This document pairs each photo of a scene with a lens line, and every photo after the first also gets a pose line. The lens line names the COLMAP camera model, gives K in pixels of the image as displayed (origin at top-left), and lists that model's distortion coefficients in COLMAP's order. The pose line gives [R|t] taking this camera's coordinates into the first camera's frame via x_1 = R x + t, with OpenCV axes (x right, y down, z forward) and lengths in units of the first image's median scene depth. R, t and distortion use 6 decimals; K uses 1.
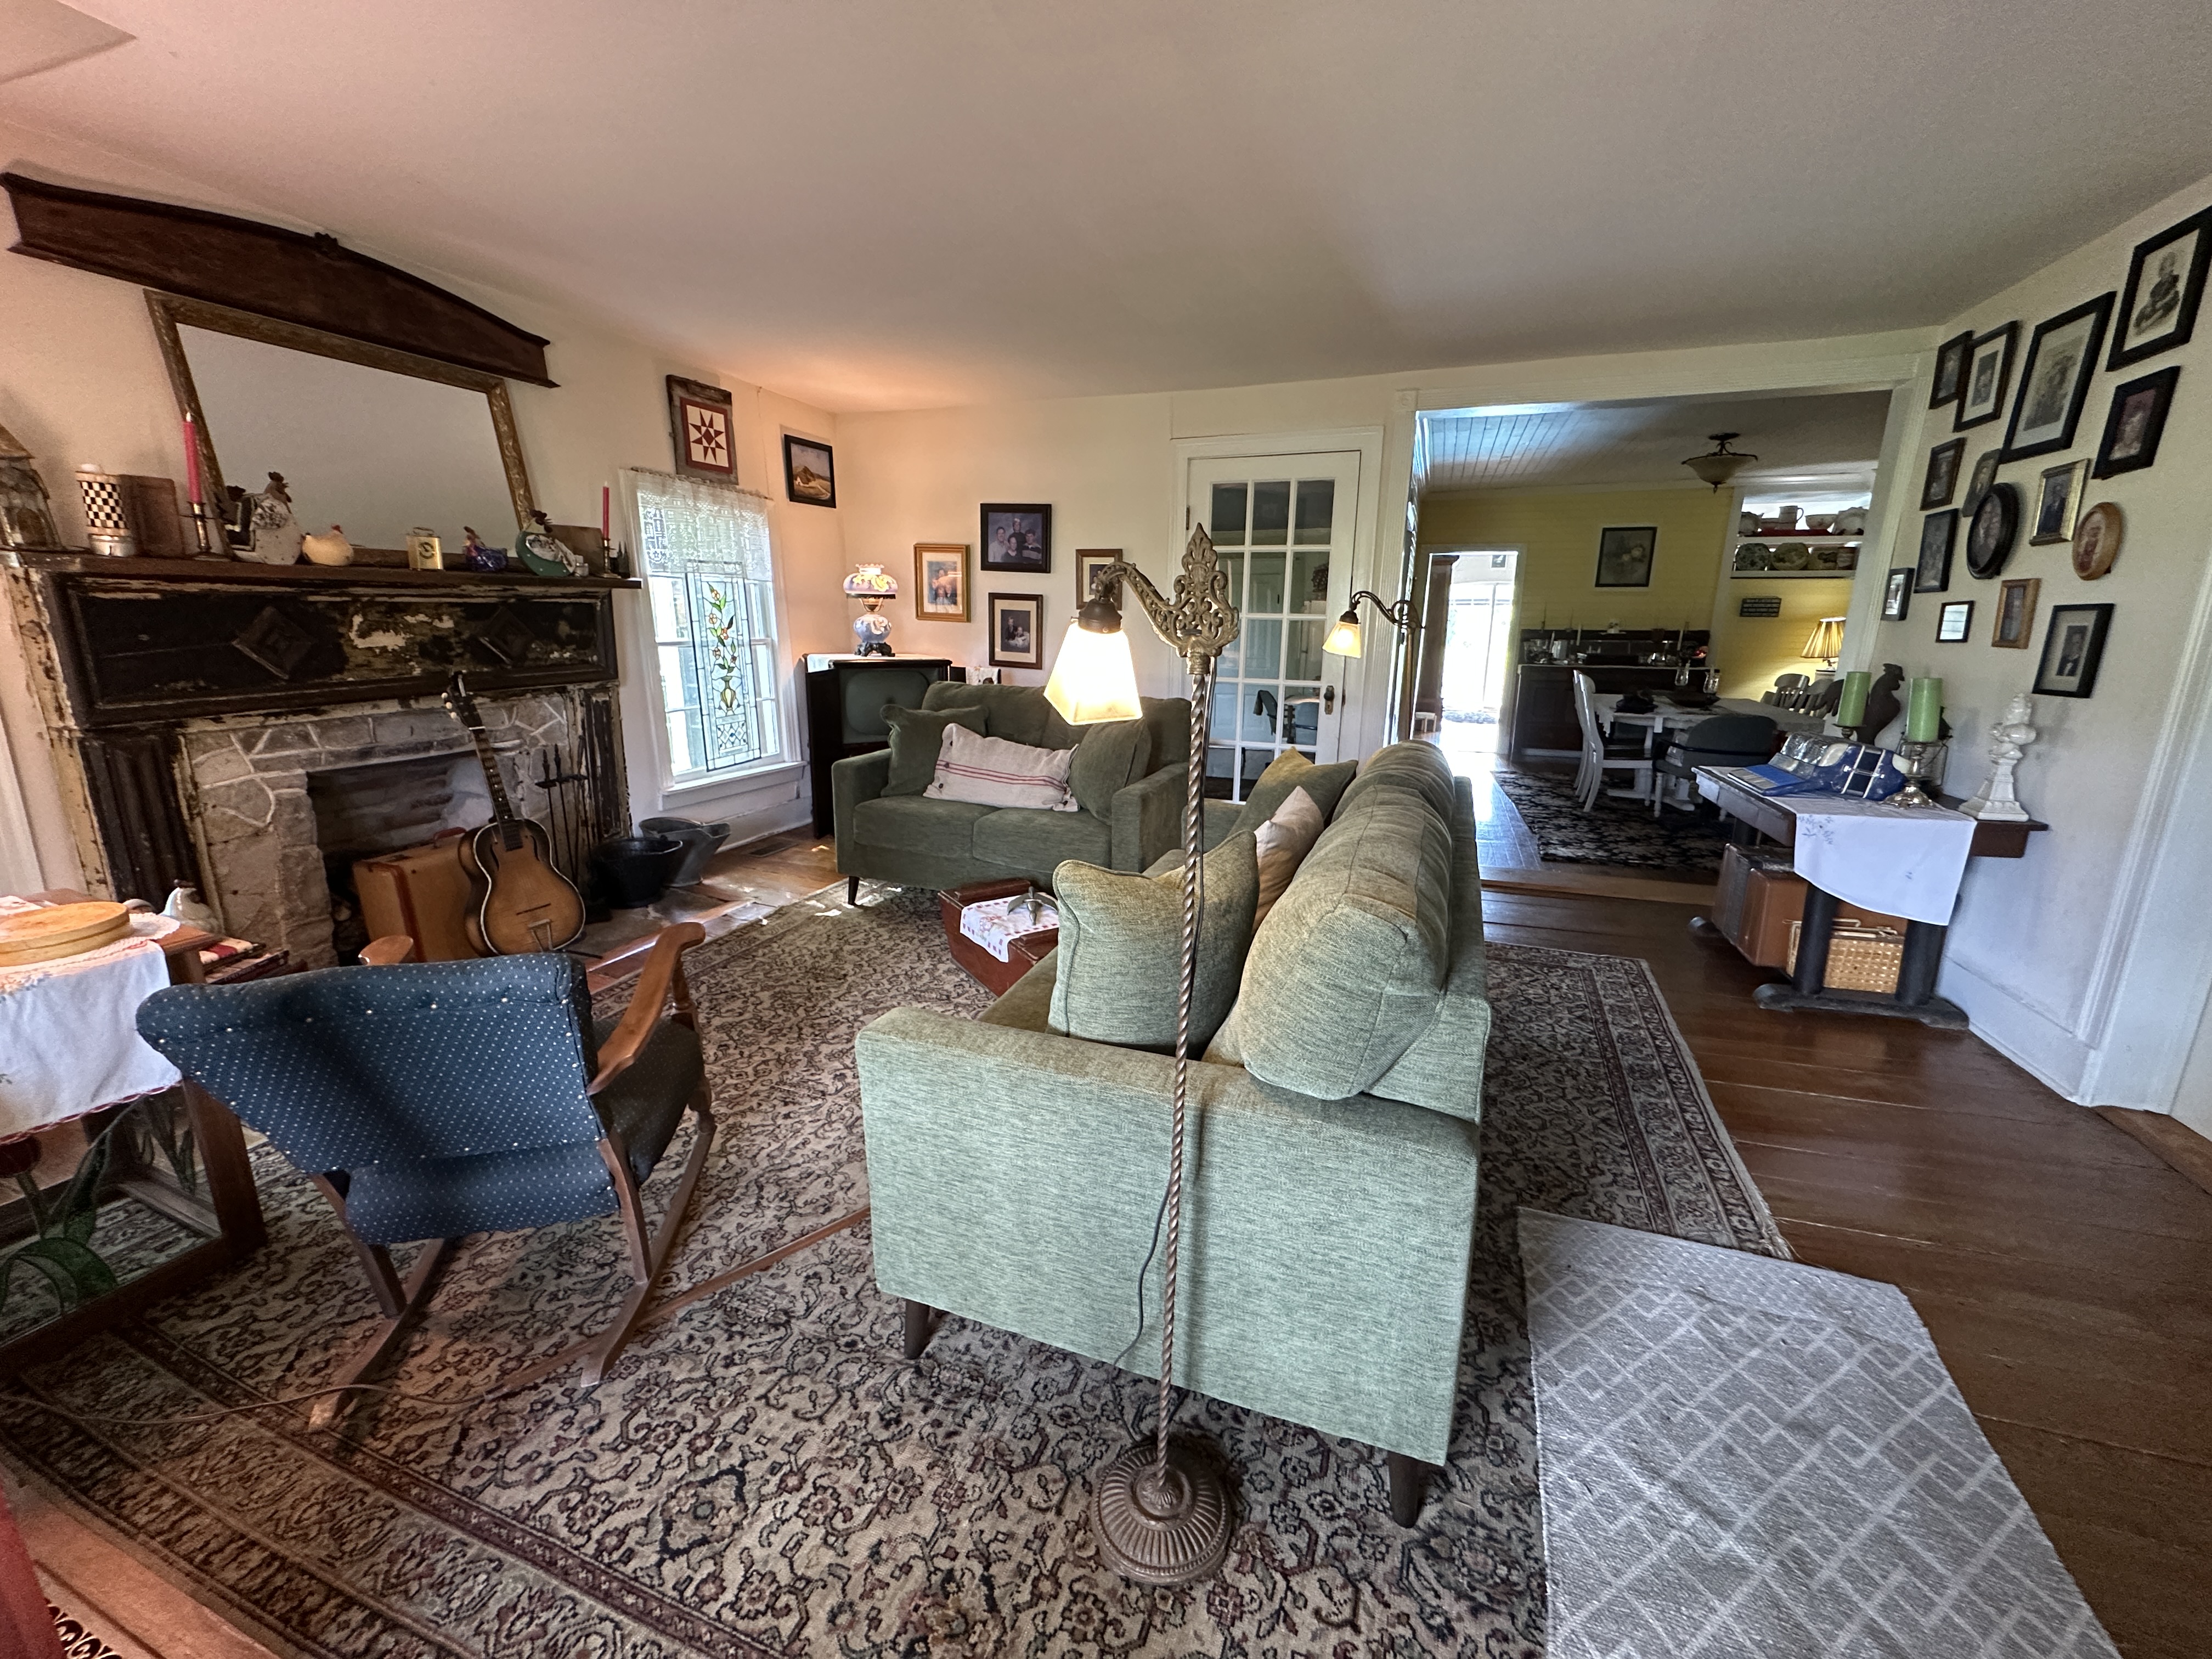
lens RADIAL K [[888.0, 0, 1104.8], [0, 888.0, 824.7], [0, 0, 1]] dist [-0.003398, -0.000453]
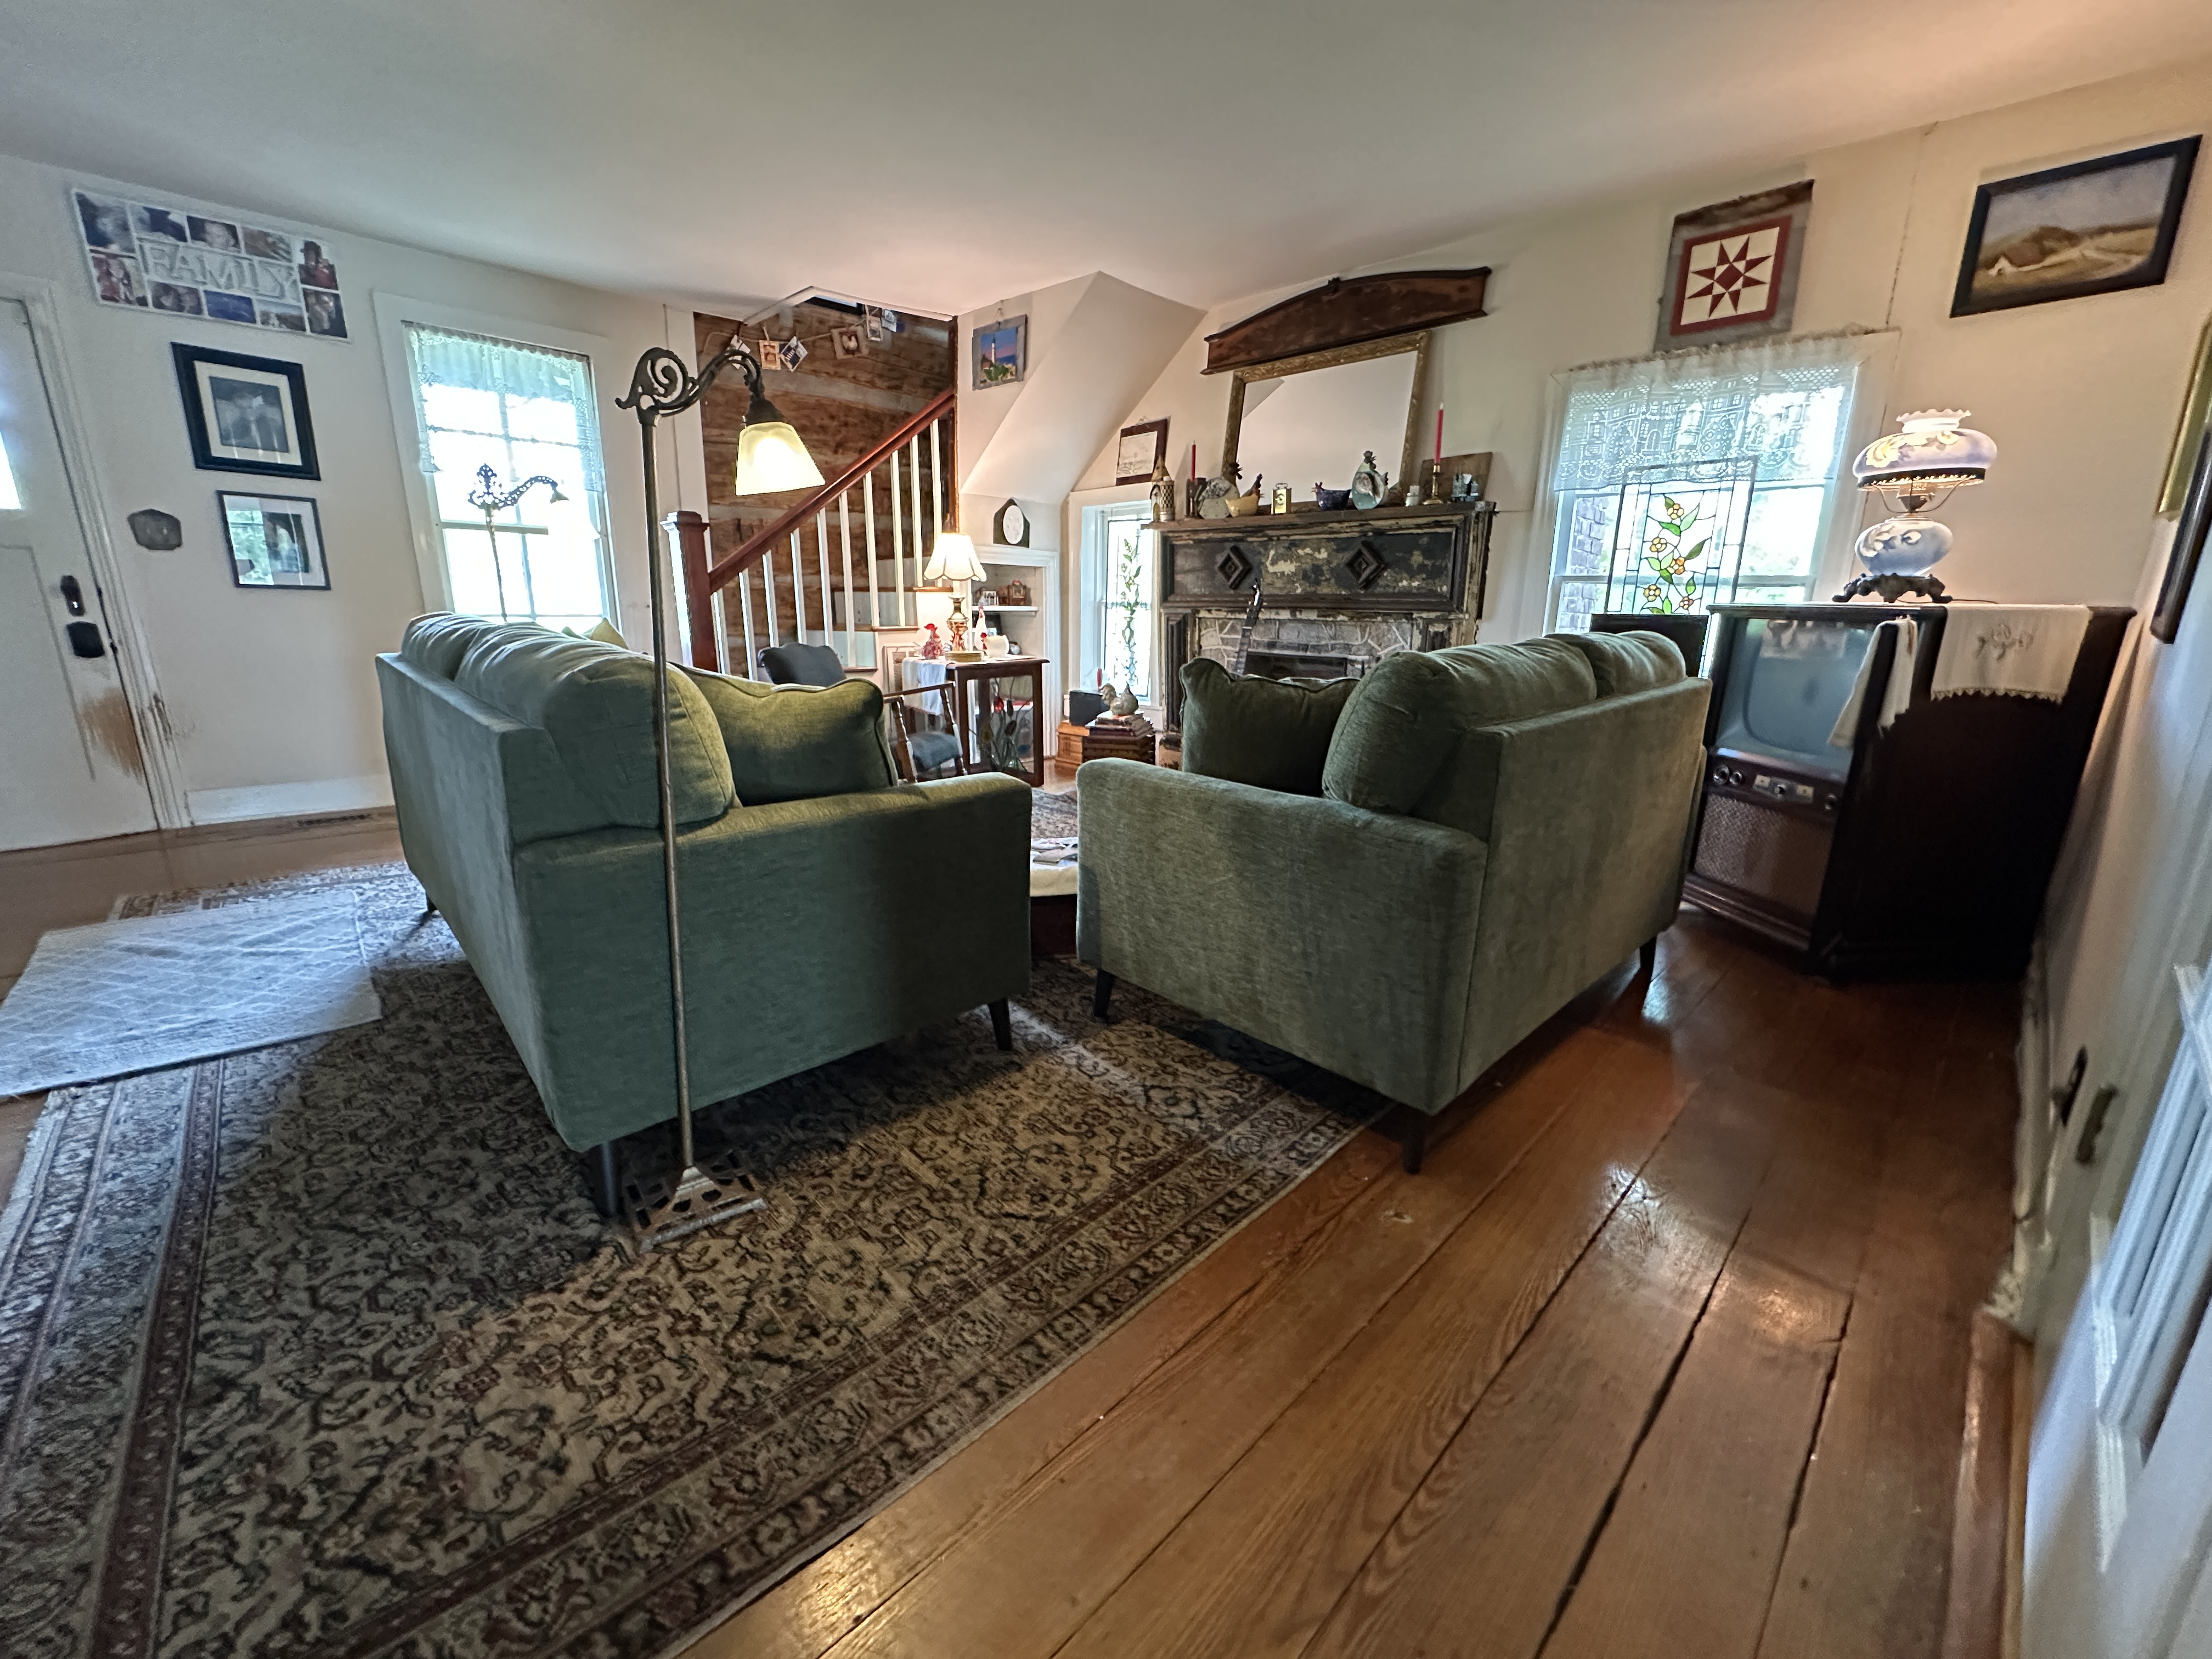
lens RADIAL K [[888.0, 0, 1098.1], [0, 888.0, 822.1], [0, 0, 1]] dist [-0.003398, -0.000453]
pose [[-0.438920, 0.197335, -0.876589, 0.555275], [-0.233576, 0.916987, 0.323384, -0.187420], [0.867636, 0.346690, -0.356391, 1.166297]]
